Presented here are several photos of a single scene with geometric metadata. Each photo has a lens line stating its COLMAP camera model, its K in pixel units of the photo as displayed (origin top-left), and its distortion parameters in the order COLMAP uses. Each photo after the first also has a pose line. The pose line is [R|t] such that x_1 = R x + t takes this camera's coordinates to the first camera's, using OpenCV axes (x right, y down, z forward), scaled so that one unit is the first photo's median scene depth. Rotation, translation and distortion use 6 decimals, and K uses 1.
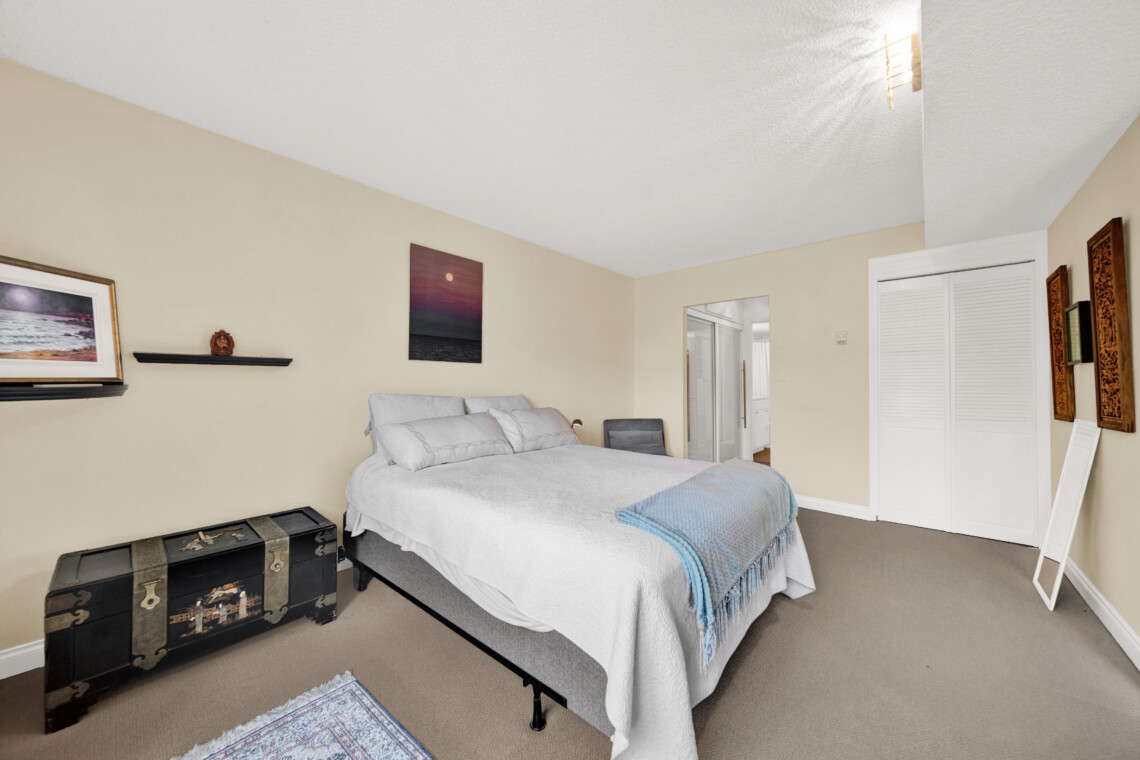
lens RADIAL K [[404.2, 0, 566.6], [0, 404.2, 378.5], [0, 0, 1]] dist [-0.001699, -0.000287]
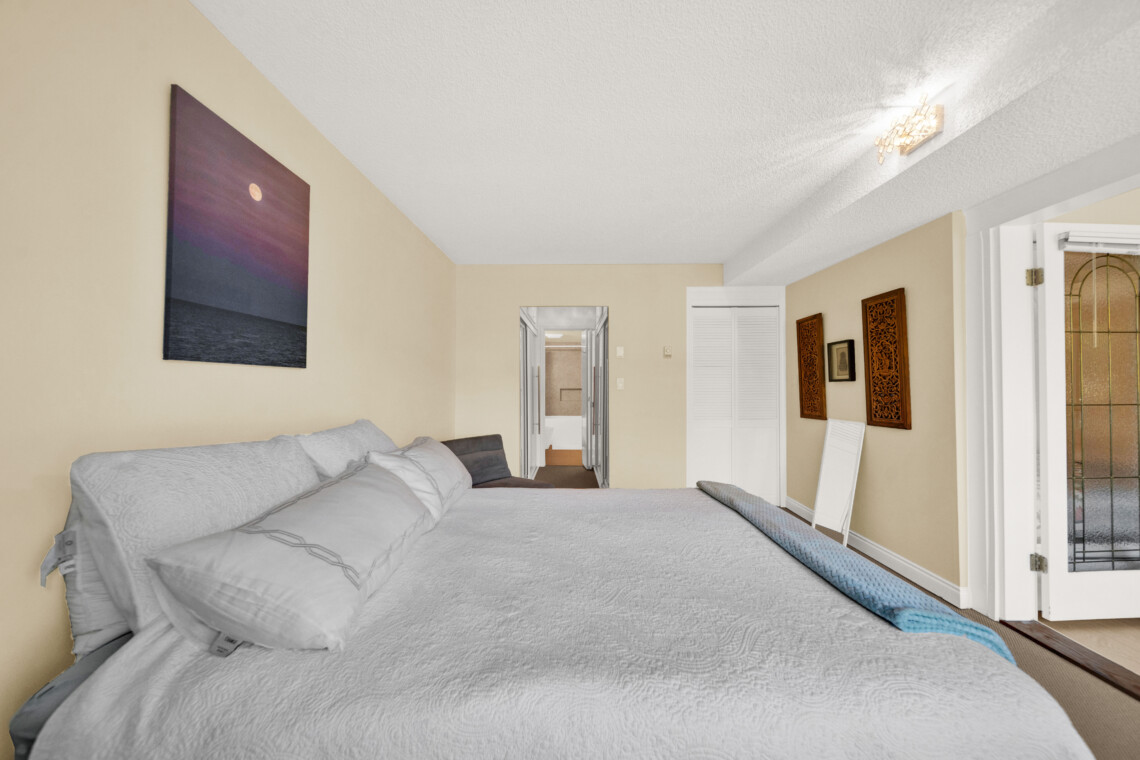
lens RADIAL K [[407.0, 0, 572.3], [0, 407.0, 377.7], [0, 0, 1]] dist [0.000827, 0.000018]
pose [[0.752937, 0.008110, 0.658043, -0.392553], [-0.006313, 0.999967, -0.005102, -0.031756], [-0.658063, -0.000313, 0.752963, 0.455327]]
